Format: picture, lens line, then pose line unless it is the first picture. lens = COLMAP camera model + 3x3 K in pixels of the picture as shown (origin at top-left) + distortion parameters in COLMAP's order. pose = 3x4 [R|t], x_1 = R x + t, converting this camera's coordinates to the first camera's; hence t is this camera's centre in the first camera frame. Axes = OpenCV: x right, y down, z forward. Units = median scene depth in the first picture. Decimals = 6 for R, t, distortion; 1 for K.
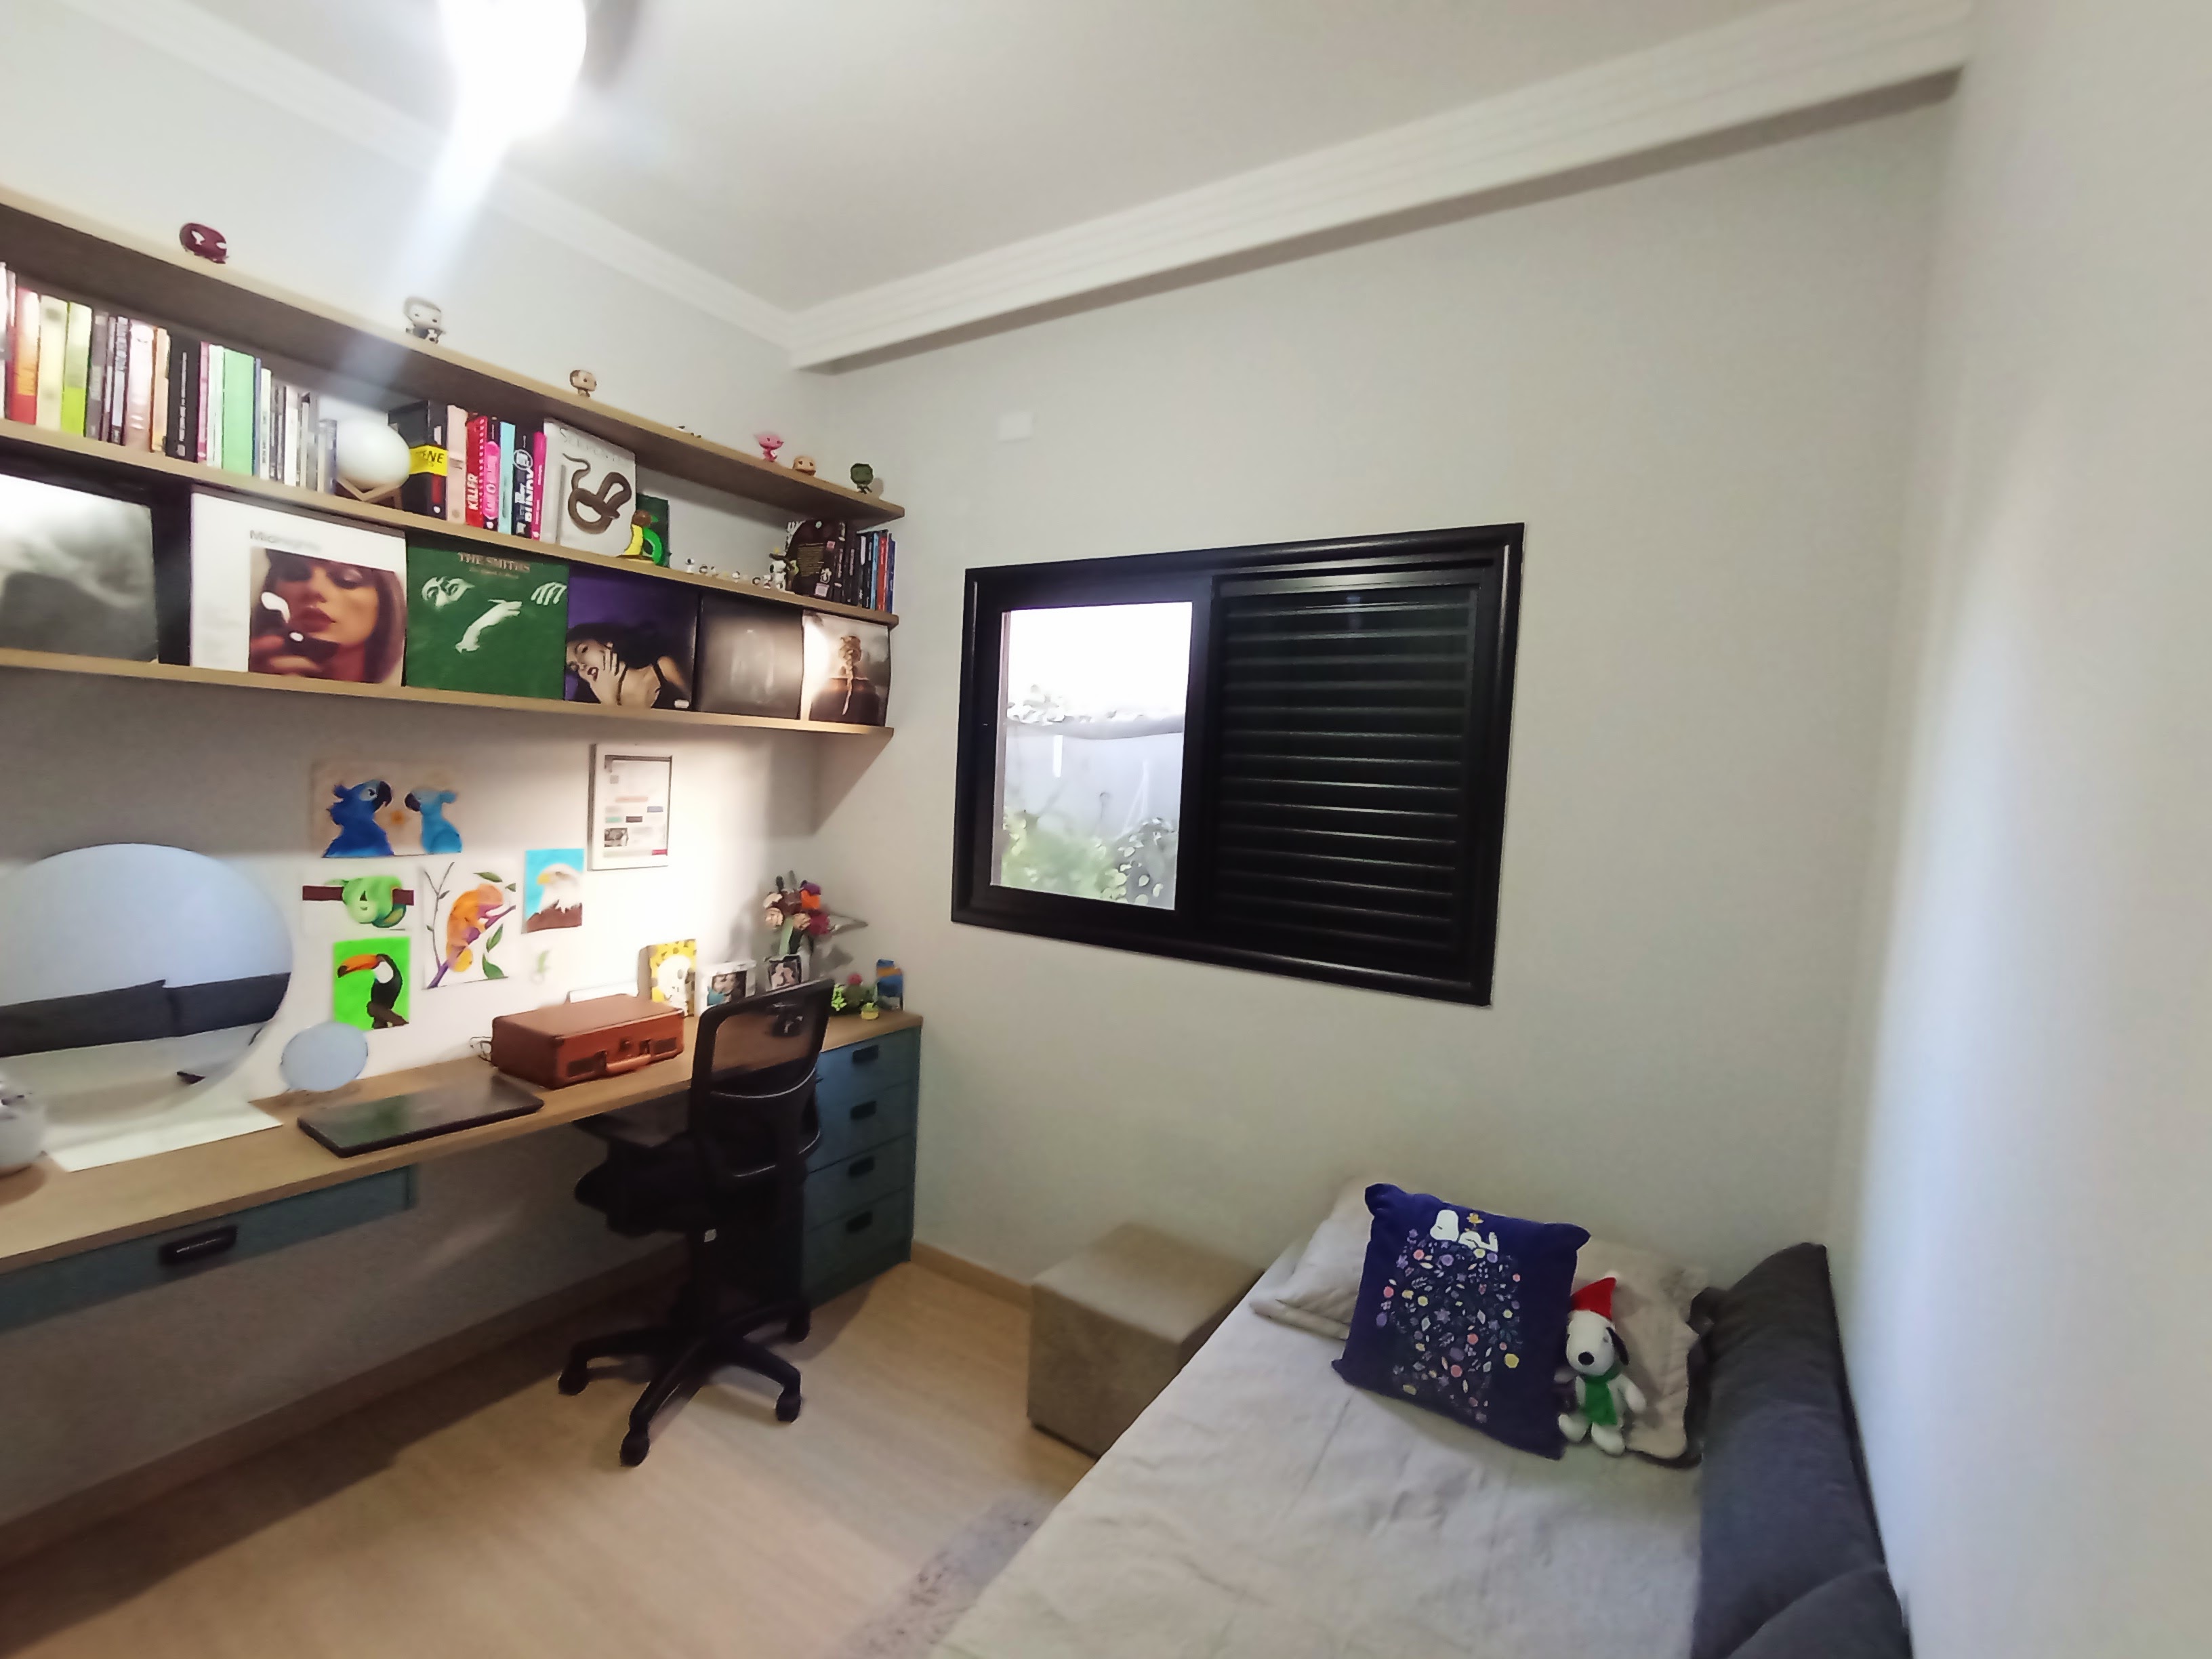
lens RADIAL K [[1009.3, 0, 1109.9], [0, 1009.3, 831.4], [0, 0, 1]] dist [-0.055385, 0.040641]
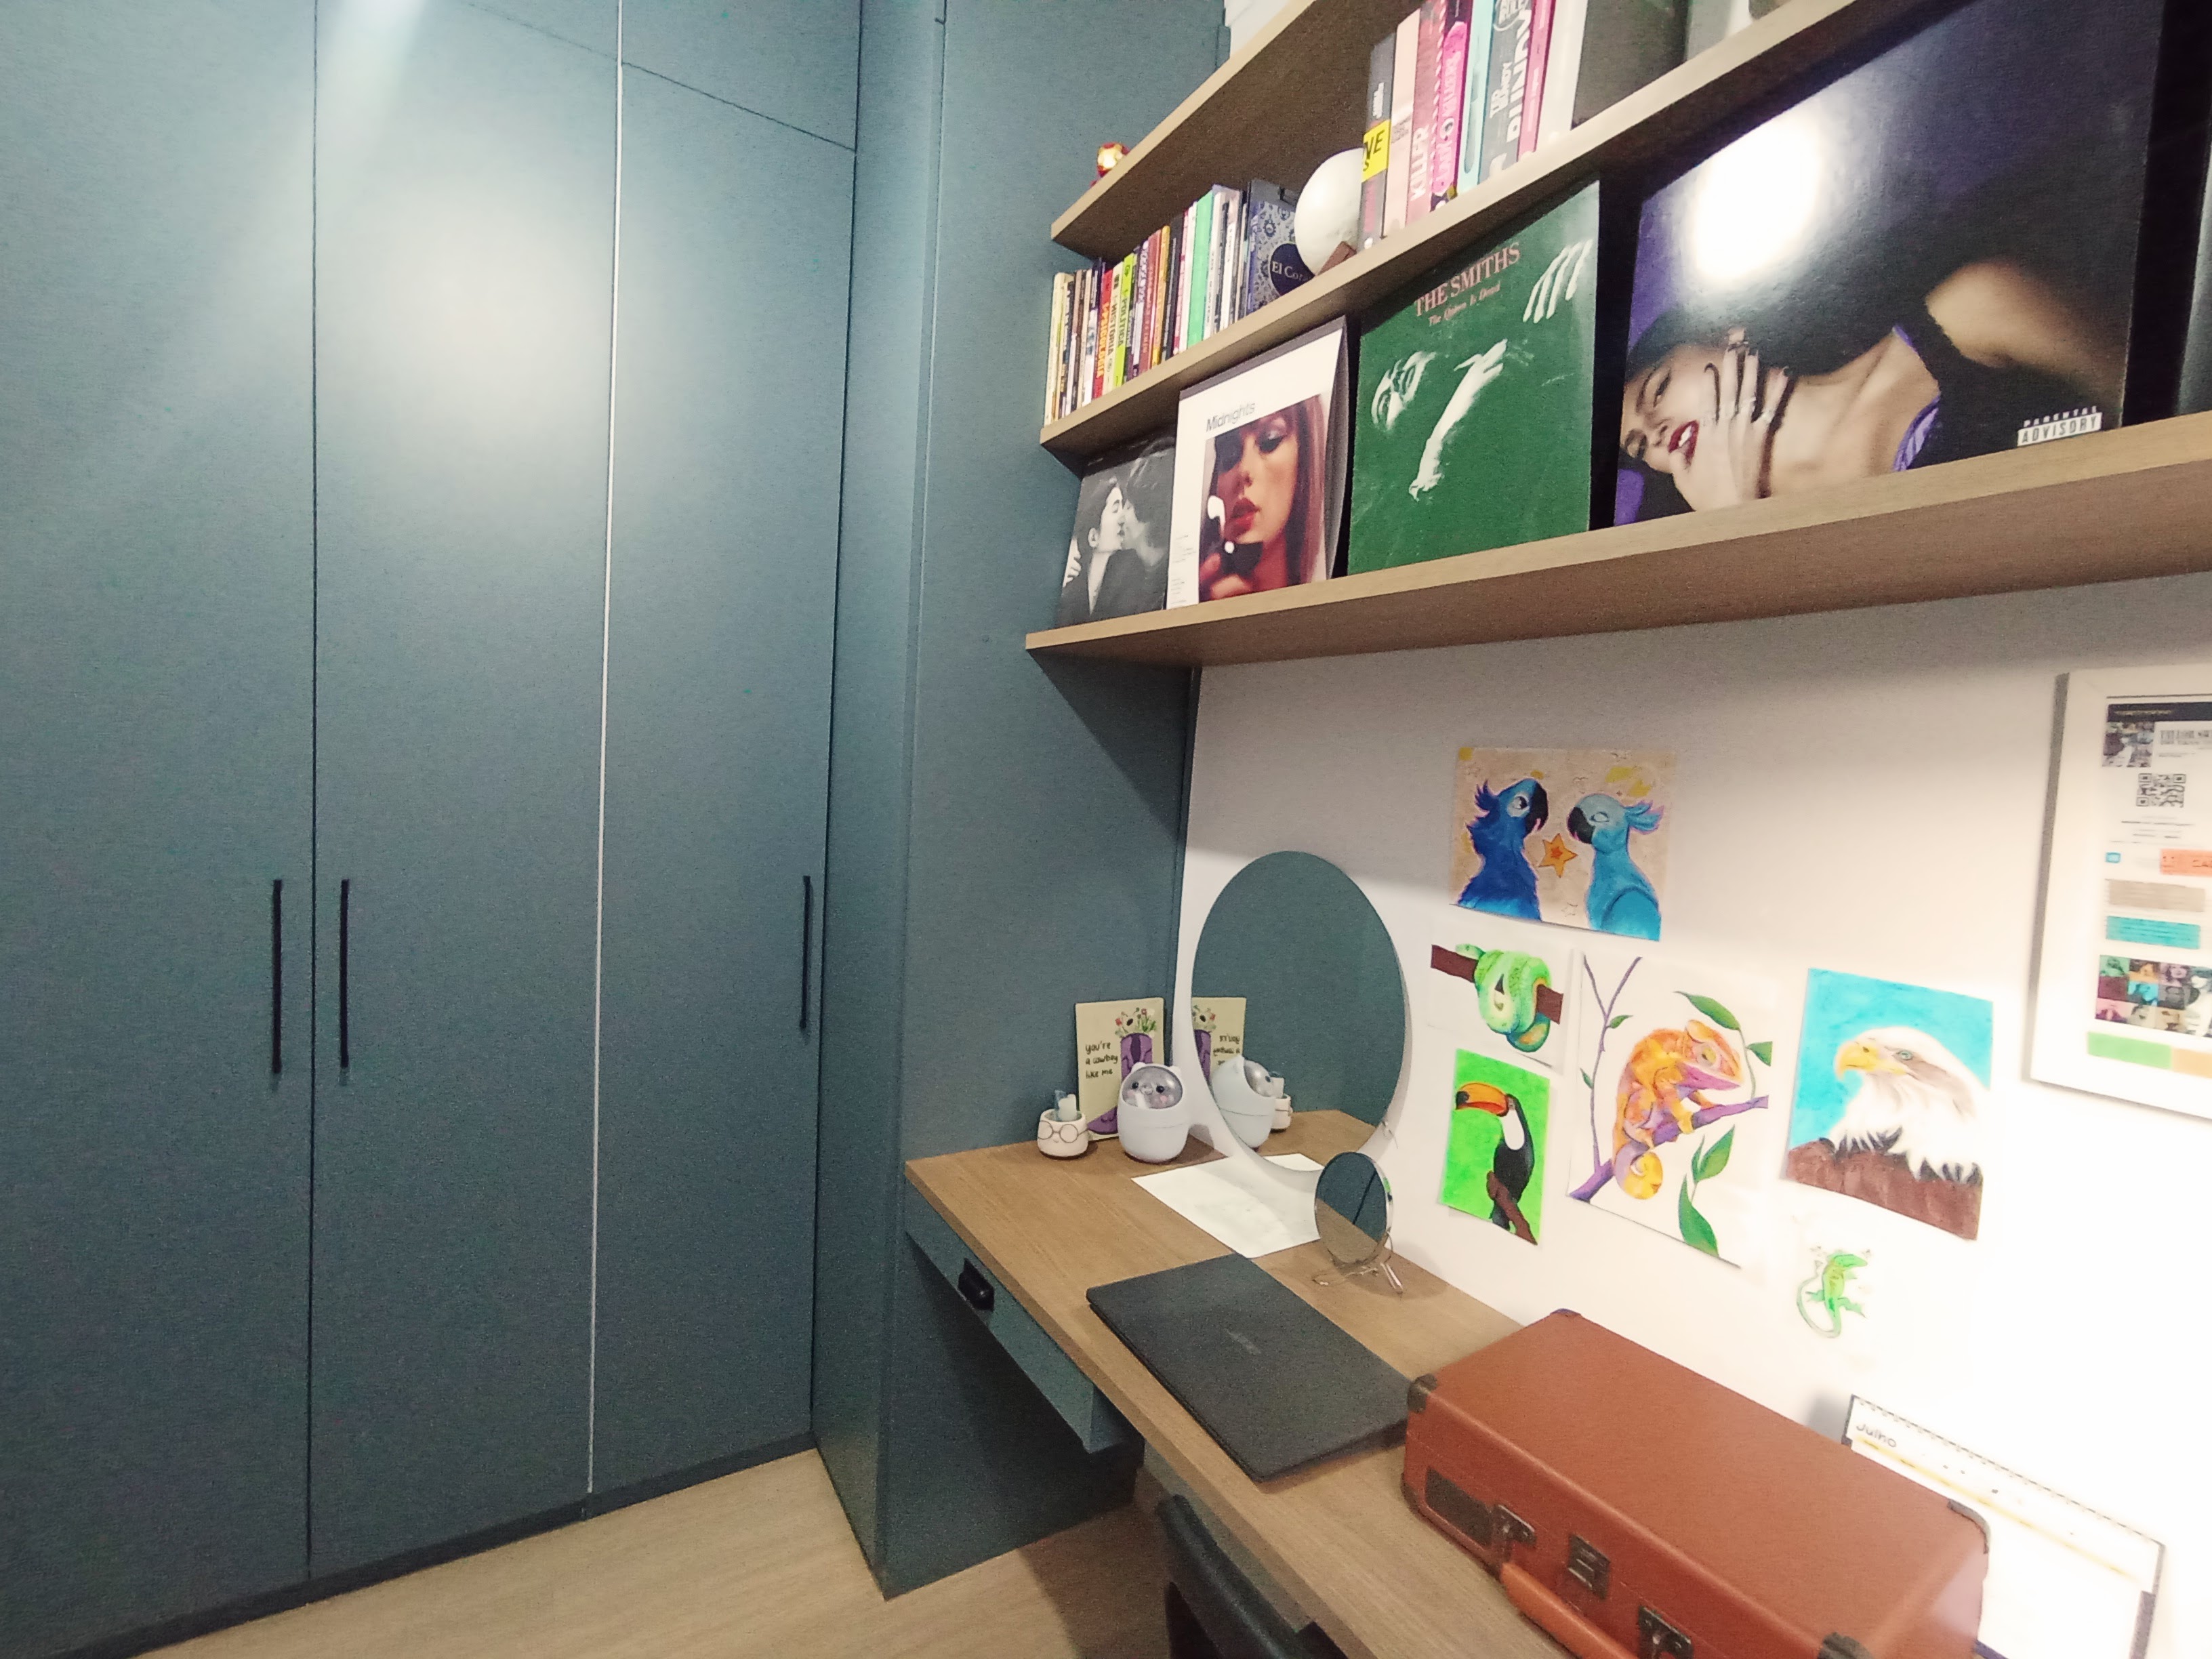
lens RADIAL K [[1009.3, 0, 1109.9], [0, 1009.3, 831.4], [0, 0, 1]] dist [-0.055385, 0.040641]
pose [[-0.444060, -0.025557, -0.895633, -0.129585], [-0.133788, 0.990278, 0.038075, -0.012933], [0.885952, 0.136733, -0.443162, 1.002472]]
